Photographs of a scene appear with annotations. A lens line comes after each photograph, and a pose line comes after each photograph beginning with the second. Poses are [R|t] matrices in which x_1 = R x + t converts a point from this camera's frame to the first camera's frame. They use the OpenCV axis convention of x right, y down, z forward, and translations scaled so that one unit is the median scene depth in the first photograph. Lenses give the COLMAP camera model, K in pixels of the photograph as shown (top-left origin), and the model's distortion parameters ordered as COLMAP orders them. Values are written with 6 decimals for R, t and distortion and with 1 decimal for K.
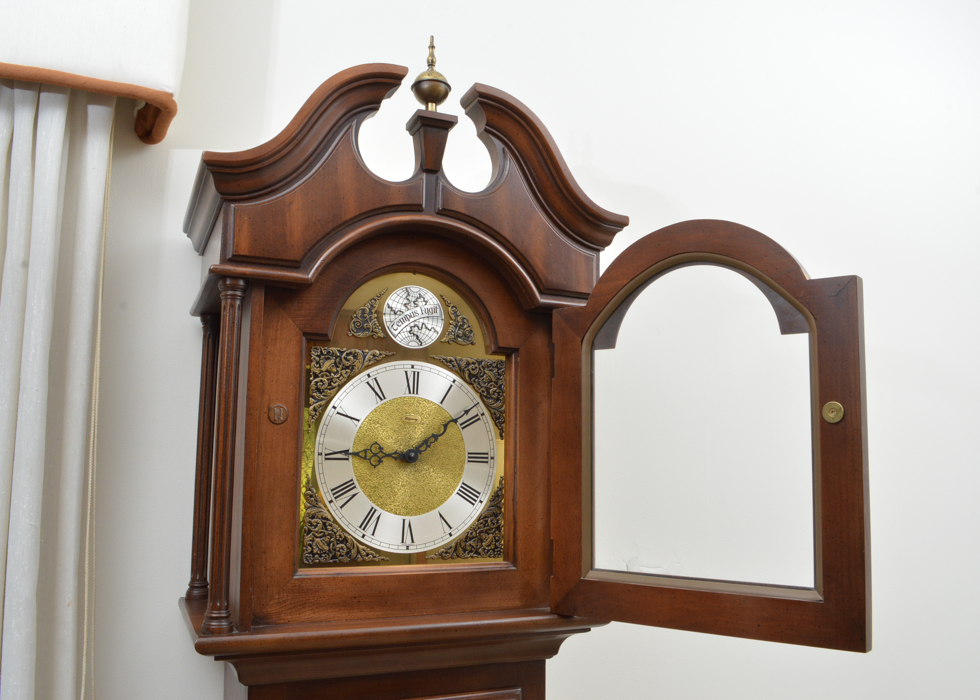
lens RADIAL K [[853.1, 0, 518.4], [0, 853.1, 354.6], [0, 0, 1]] dist [-0.085341, -0.017139]
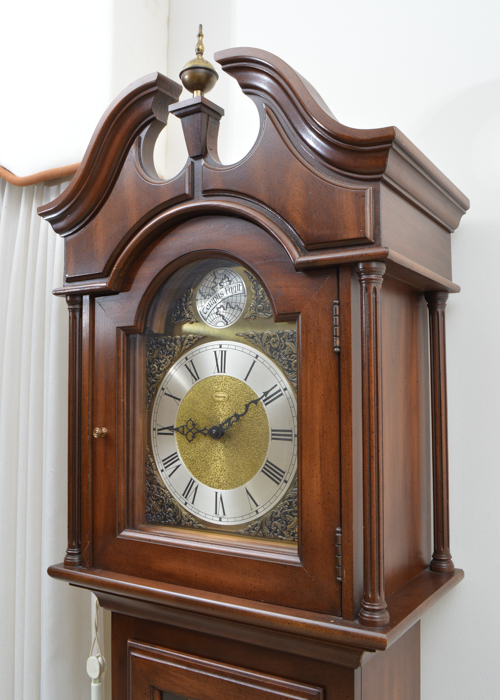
lens RADIAL K [[675.0, 0, 246.4], [0, 675.0, 338.1], [0, 0, 1]] dist [-0.093121, 0.000000]
pose [[0.516893, -0.077257, -0.852557, 0.600770], [0.120553, 0.992564, -0.016855, 0.022138], [0.847519, -0.094066, 0.522363, 0.602561]]
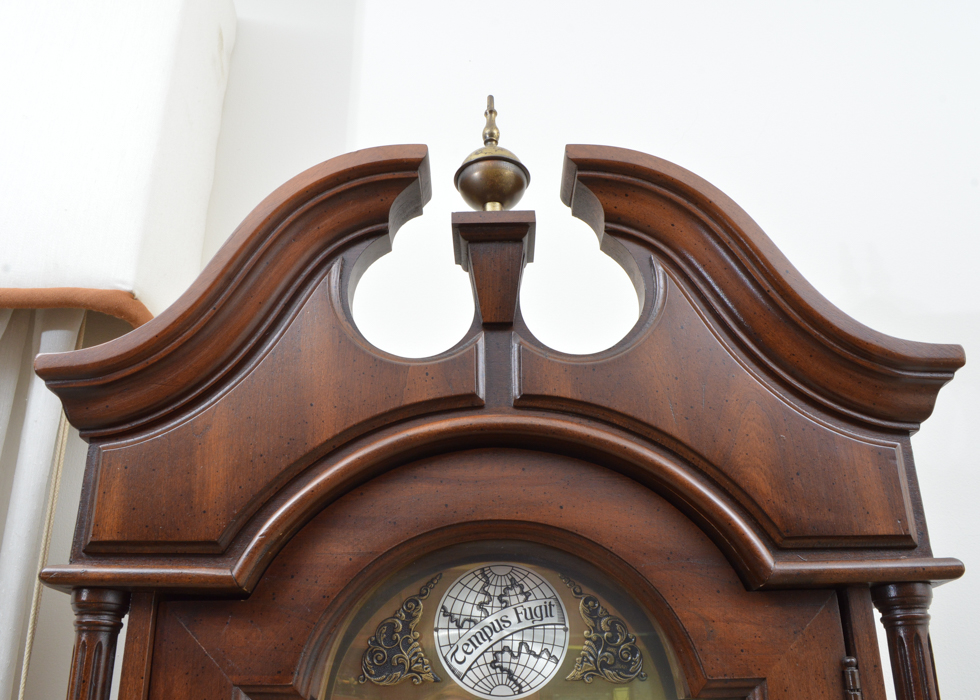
lens RADIAL K [[864.3, 0, 482.4], [0, 864.3, 364.7], [0, 0, 1]] dist [-0.073240, 0.014923]
pose [[0.895706, -0.185897, -0.403922, 0.088772], [0.072069, 0.957095, -0.280669, -0.053082], [0.438767, 0.222286, 0.870673, 0.558024]]
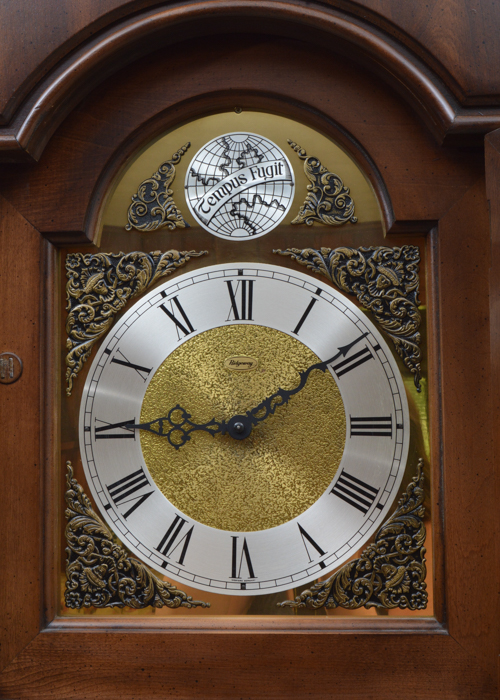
lens RADIAL K [[1024.3, 0, 250.1], [0, 1024.3, 350.3], [0, 0, 1]] dist [-0.040724, 0.000000]
pose [[0.860390, -0.058520, -0.506266, 0.230218], [0.088657, 0.995426, 0.035607, 0.042900], [0.501866, -0.075520, 0.861642, 0.407552]]
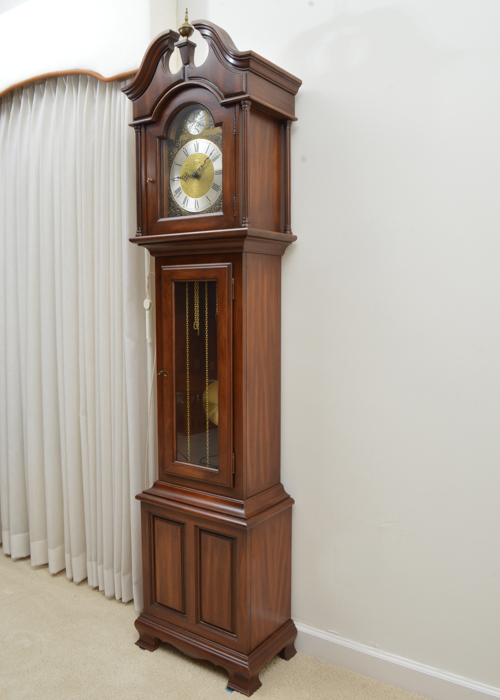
lens RADIAL K [[609.3, 0, 249.9], [0, 609.3, 343.7], [0, 0, 1]] dist [-0.085341, -0.017139]
pose [[0.486723, 0.059100, -0.871555, 1.622536], [0.123939, 0.982944, 0.135867, 0.397250], [0.864720, -0.174149, 0.471096, 0.161444]]
